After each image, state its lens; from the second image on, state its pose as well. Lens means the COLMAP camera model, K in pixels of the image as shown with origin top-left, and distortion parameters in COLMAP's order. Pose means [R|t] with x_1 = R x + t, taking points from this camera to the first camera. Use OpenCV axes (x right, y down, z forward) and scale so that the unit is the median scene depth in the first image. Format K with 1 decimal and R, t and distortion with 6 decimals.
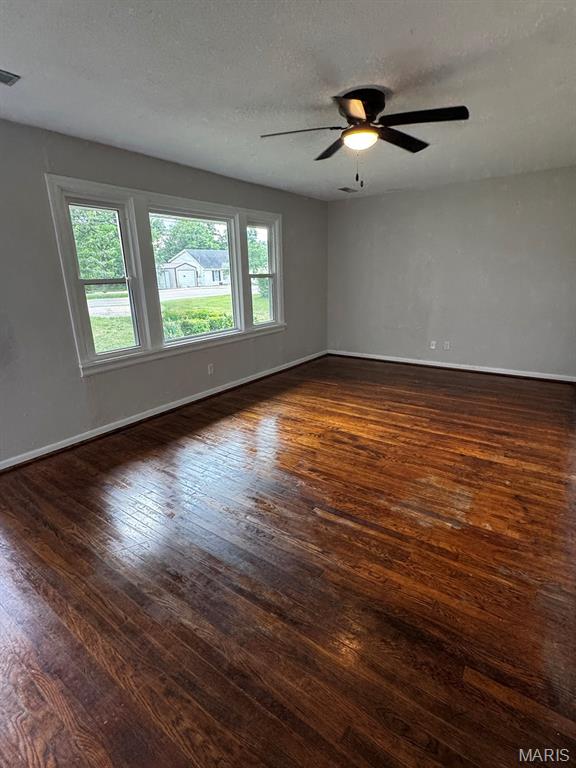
lens RADIAL K [[371.3, 0, 290.5], [0, 371.3, 378.8], [0, 0, 1]] dist [-0.000394, 0.000167]
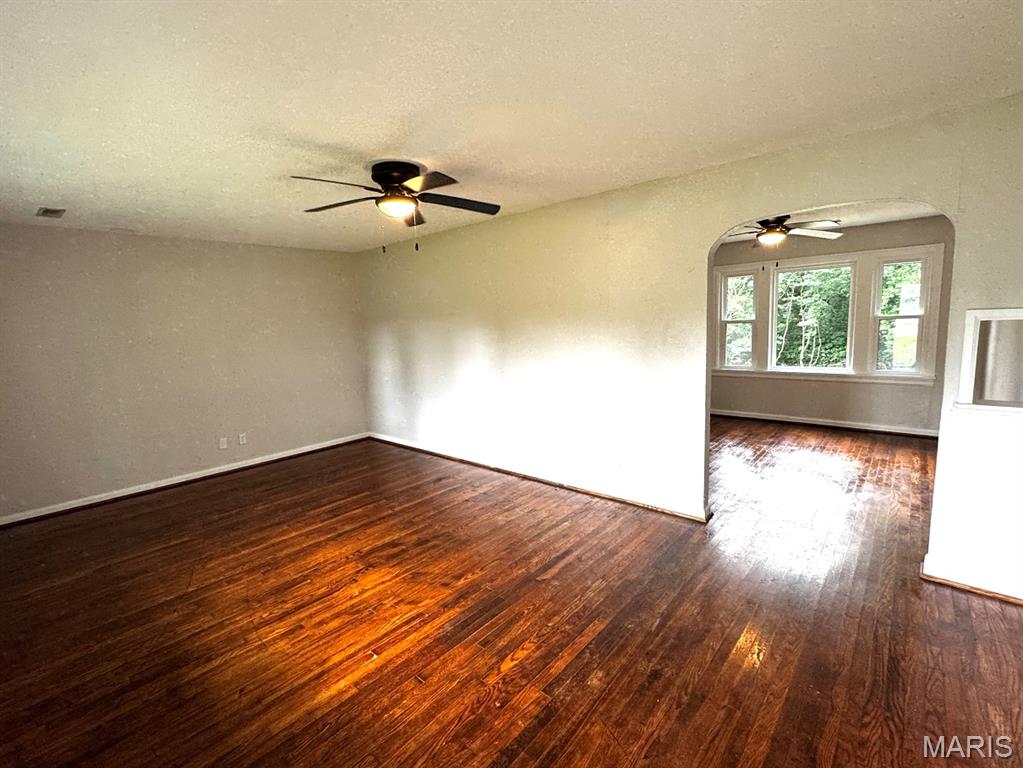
lens RADIAL K [[464.3, 0, 514.4], [0, 464.3, 385.3], [0, 0, 1]] dist [-0.000220, 0.000045]
pose [[0.098589, -0.115929, 0.988352, -0.677219], [0.310832, 0.947085, 0.080083, -0.145286], [-0.945338, 0.299316, 0.129407, 0.500234]]
